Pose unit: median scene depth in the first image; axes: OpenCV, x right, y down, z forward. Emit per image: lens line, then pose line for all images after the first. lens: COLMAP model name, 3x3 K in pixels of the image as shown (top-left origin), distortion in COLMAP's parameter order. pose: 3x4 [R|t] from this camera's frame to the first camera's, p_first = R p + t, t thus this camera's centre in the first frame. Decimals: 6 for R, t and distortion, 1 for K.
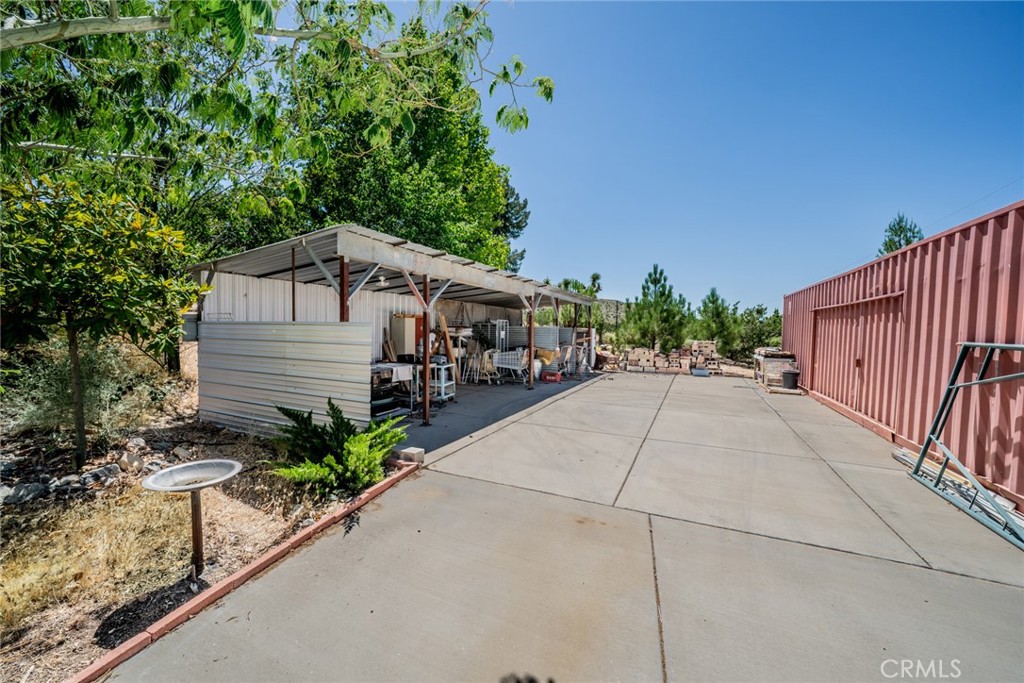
lens RADIAL K [[389.2, 0, 512.0], [0, 389.2, 341.5], [0, 0, 1]] dist [-0.000606, -0.000032]
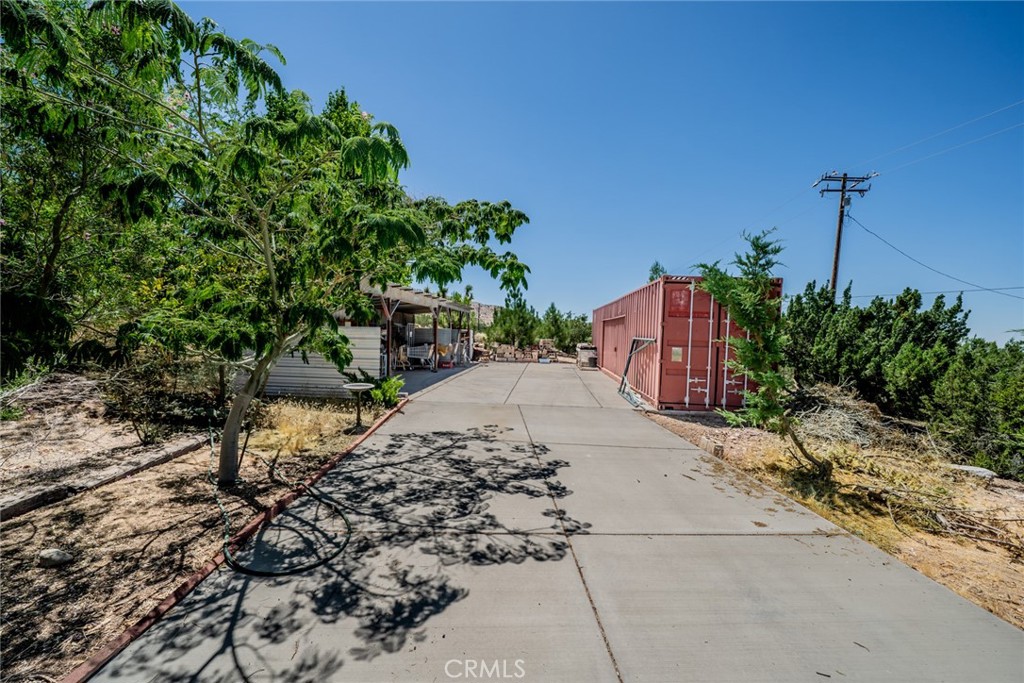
lens RADIAL K [[389.2, 0, 512.0], [0, 389.2, 341.5], [0, 0, 1]] dist [-0.000606, -0.000032]
pose [[0.937752, -0.003118, 0.347290, -0.129396], [0.003772, 0.999992, -0.001207, 0.008312], [-0.347284, 0.002442, 0.937757, -0.311057]]
